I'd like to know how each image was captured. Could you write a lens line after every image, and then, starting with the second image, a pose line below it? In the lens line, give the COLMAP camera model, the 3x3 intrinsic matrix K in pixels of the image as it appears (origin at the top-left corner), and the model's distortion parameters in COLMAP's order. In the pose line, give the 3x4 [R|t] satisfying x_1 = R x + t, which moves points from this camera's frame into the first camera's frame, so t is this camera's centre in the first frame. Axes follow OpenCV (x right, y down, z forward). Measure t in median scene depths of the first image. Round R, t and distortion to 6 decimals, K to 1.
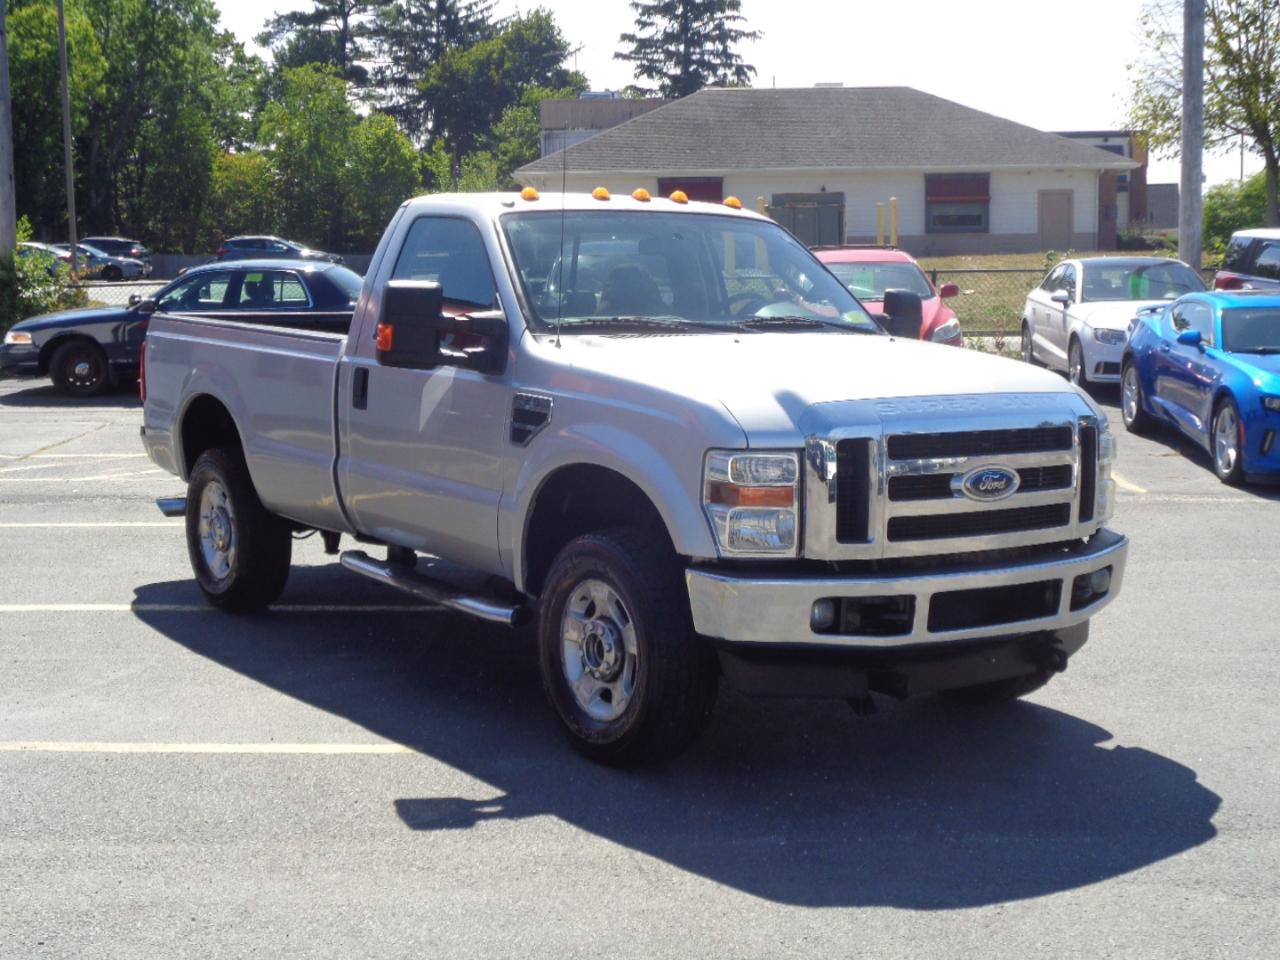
lens RADIAL K [[1778.5, 0, 659.5], [0, 1778.5, 481.4], [0, 0, 1]] dist [-0.000349, 0.052319]
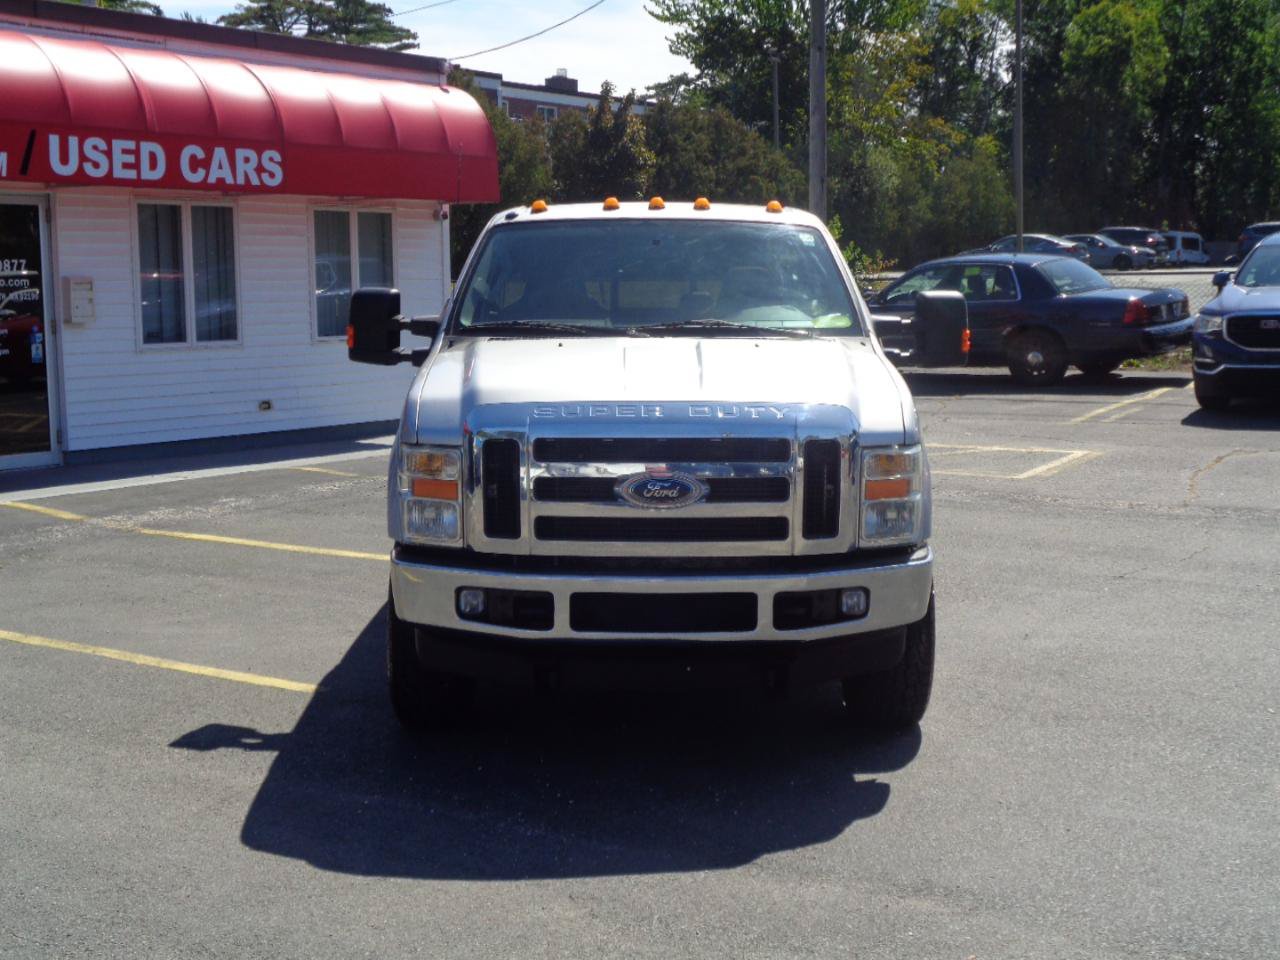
lens RADIAL K [[1778.5, 0, 659.5], [0, 1778.5, 481.4], [0, 0, 1]] dist [-0.000349, 0.052319]
pose [[0.829174, 0.059517, -0.555814, 0.667715], [-0.055692, 0.998164, 0.023803, -0.025289], [0.556210, 0.011217, 0.830966, 0.147367]]
